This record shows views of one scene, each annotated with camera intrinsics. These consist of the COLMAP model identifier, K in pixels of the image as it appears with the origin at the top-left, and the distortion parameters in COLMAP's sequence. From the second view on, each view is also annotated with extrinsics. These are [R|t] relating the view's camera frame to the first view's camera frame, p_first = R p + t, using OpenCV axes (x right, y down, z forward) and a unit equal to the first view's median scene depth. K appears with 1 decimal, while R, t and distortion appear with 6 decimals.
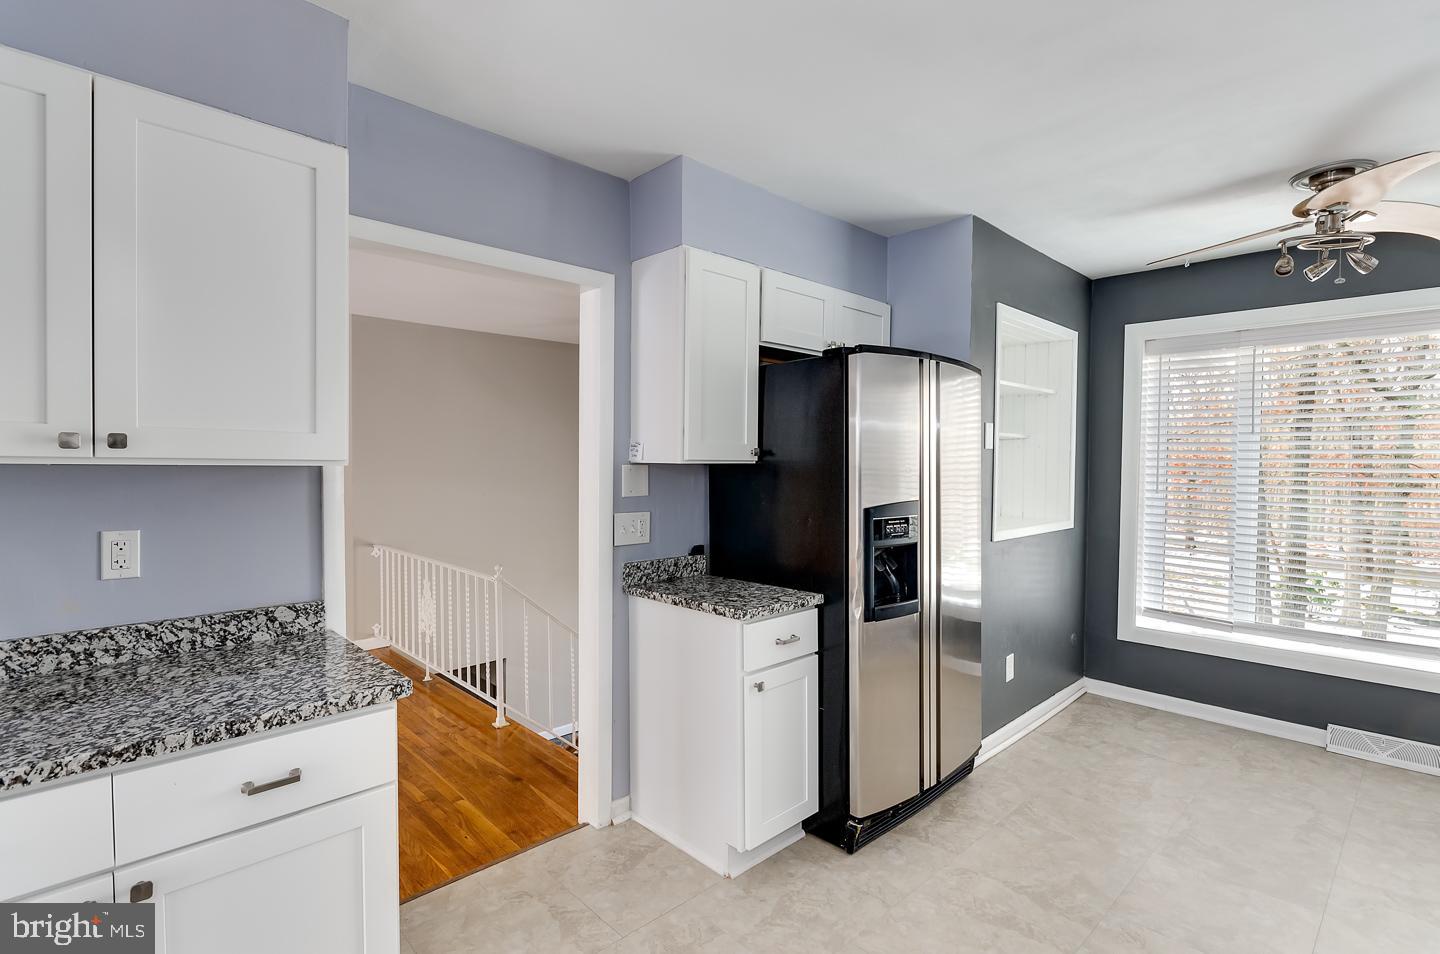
lens RADIAL K [[672.3, 0, 714.7], [0, 672.3, 477.6], [0, 0, 1]] dist [-0.002748, -0.002759]
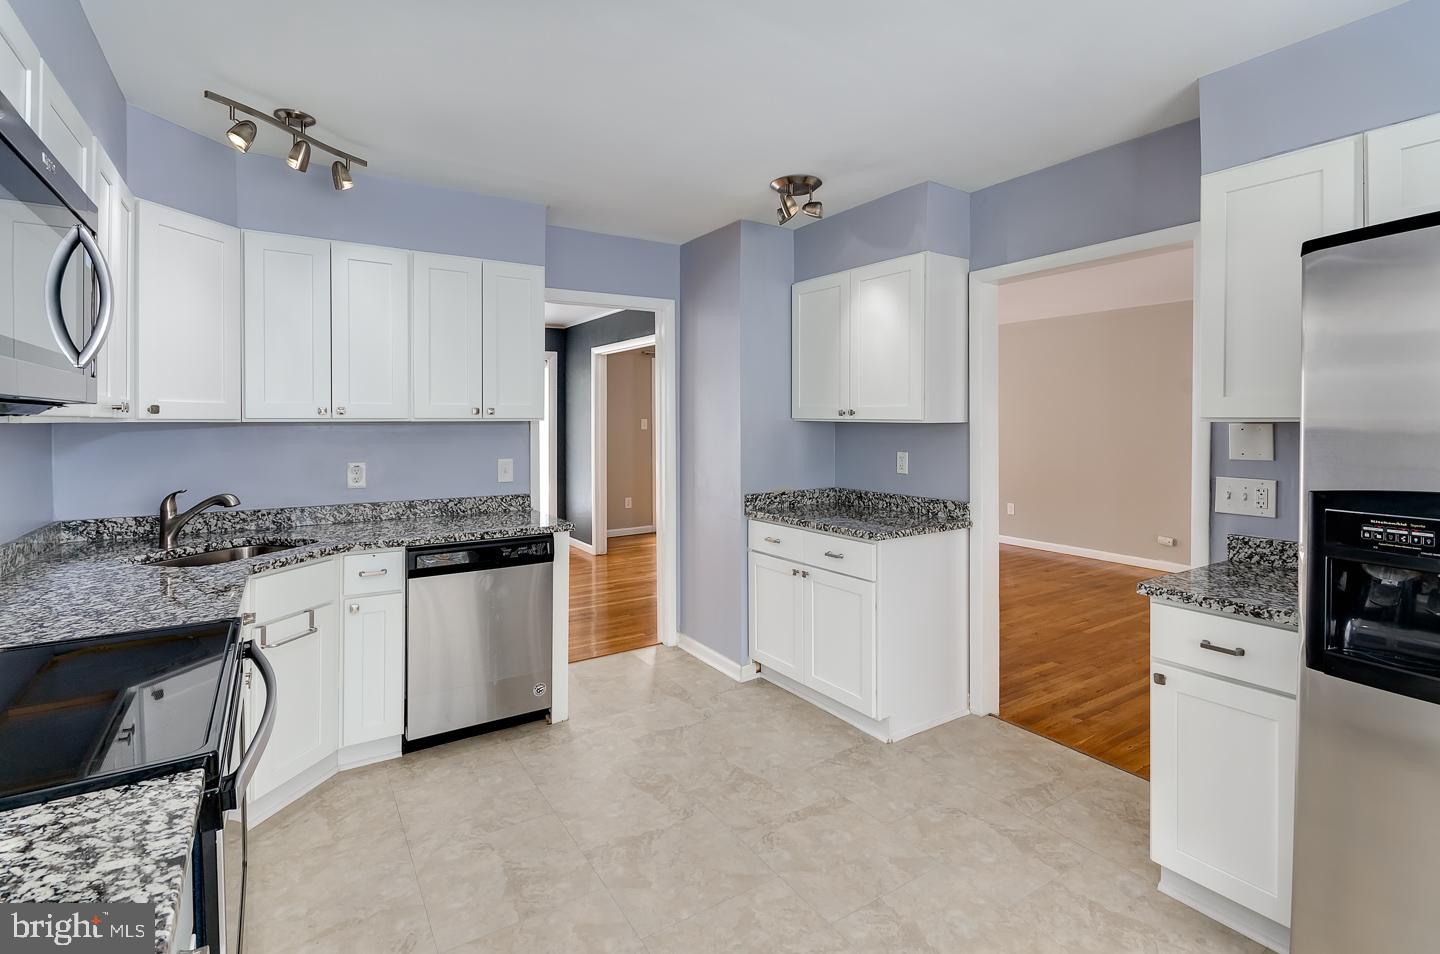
lens RADIAL K [[672.3, 0, 744.8], [0, 672.3, 424.7], [0, 0, 1]] dist [-0.002748, -0.002759]
pose [[-0.144241, 0.006711, -0.989520, 0.838715], [-0.021108, 0.999729, 0.009857, -0.012454], [0.989317, 0.022309, -0.144060, 0.490918]]
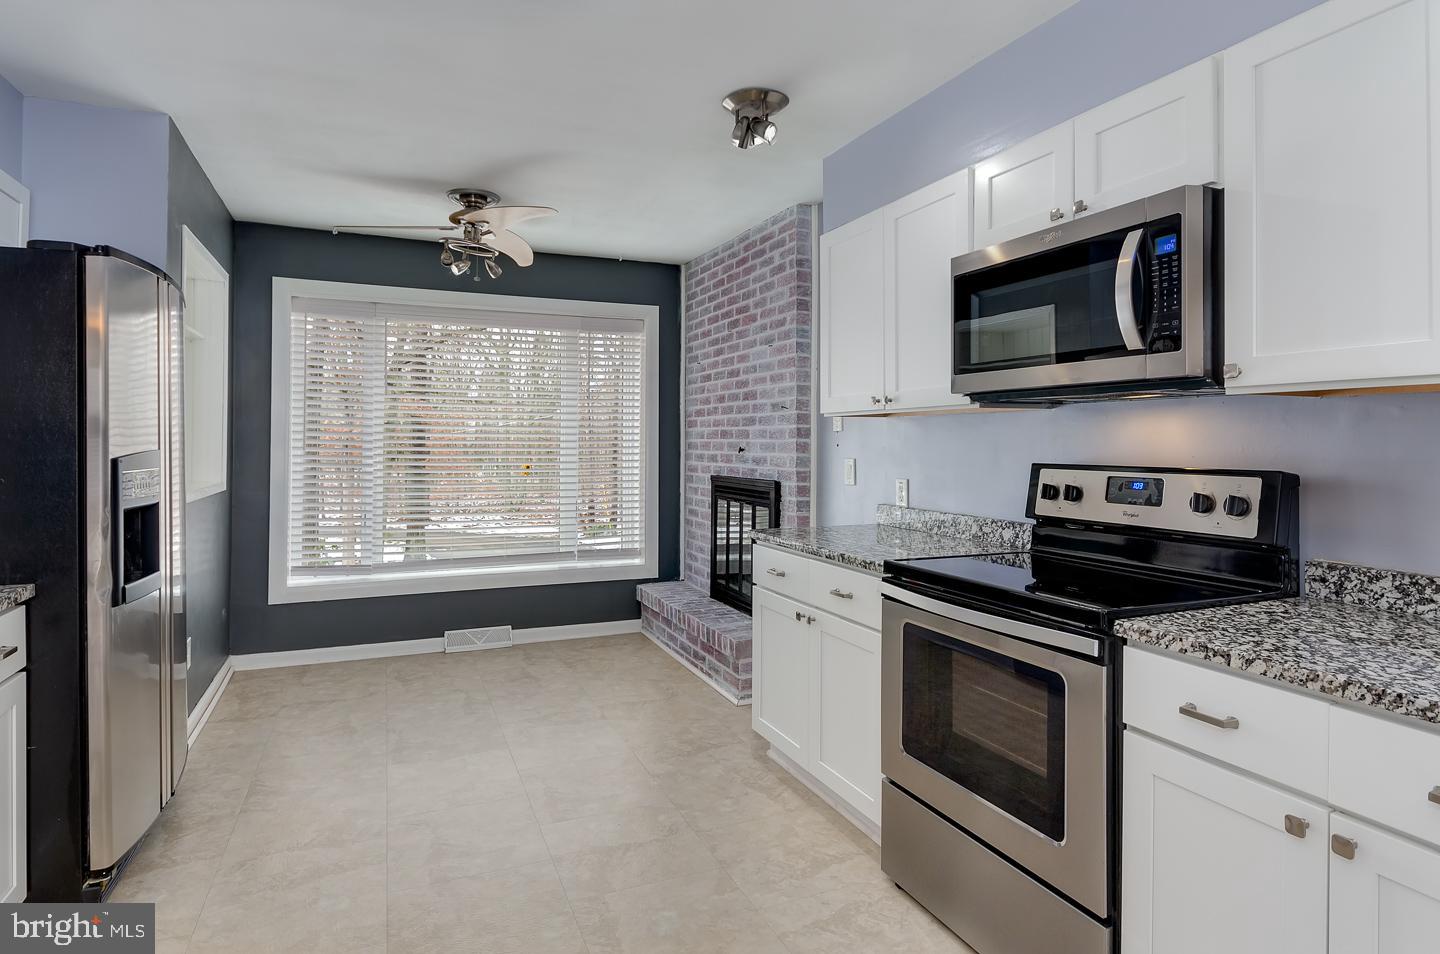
lens RADIAL K [[780.5, 0, 711.2], [0, 780.5, 433.1], [0, 0, 1]] dist [-0.022495, 0.000283]
pose [[0.342096, 0.006824, 0.939640, -0.336278], [0.017301, 0.999758, -0.013559, 0.036380], [-0.939506, 0.020895, 0.341895, 0.048590]]
